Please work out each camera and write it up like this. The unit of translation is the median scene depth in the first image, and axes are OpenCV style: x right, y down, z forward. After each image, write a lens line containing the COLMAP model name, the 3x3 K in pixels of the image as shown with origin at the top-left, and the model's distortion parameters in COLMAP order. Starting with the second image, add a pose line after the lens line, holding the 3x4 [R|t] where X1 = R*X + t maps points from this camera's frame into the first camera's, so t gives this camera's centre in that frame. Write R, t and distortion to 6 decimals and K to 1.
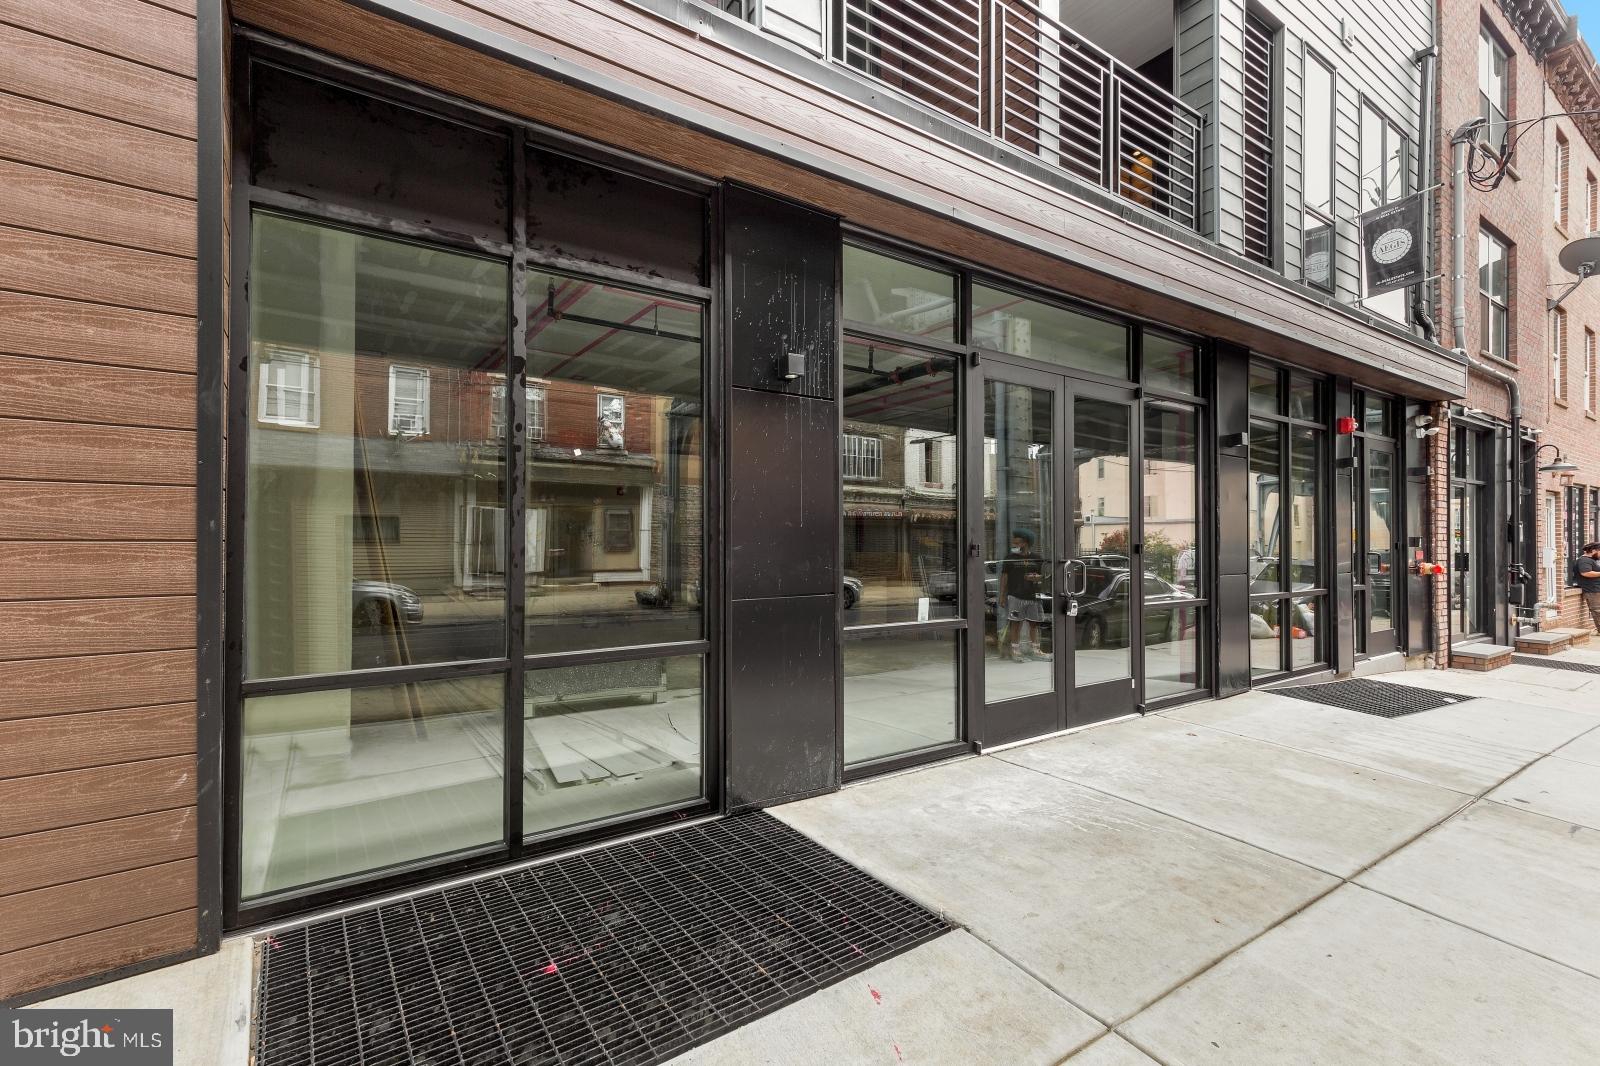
lens RADIAL K [[732.8, 0, 800.0], [0, 732.8, 533.0], [0, 0, 1]] dist [0.010504, 0.000313]
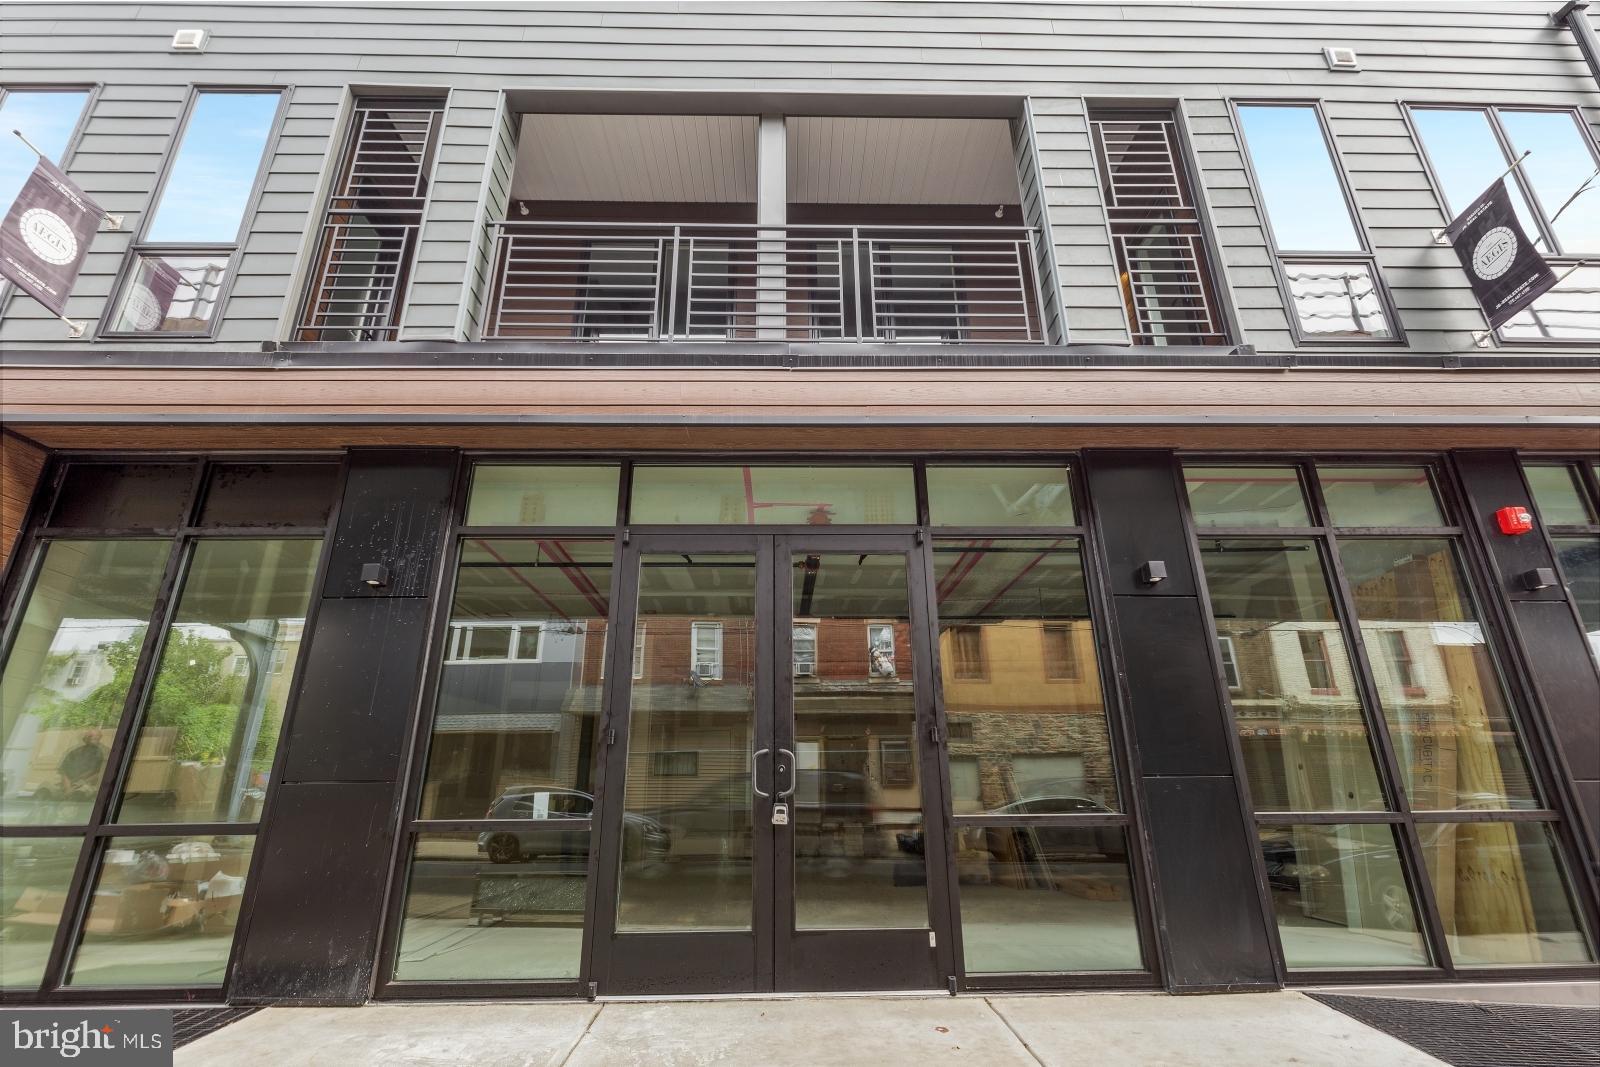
lens RADIAL K [[717.3, 0, 807.6], [0, 717.3, 514.7], [0, 0, 1]] dist [0.000663, -0.000637]
pose [[0.832457, -0.204410, -0.515006, 0.562141], [0.016465, 0.938180, -0.345757, 0.044960], [0.553845, 0.279348, 0.784360, 0.213405]]
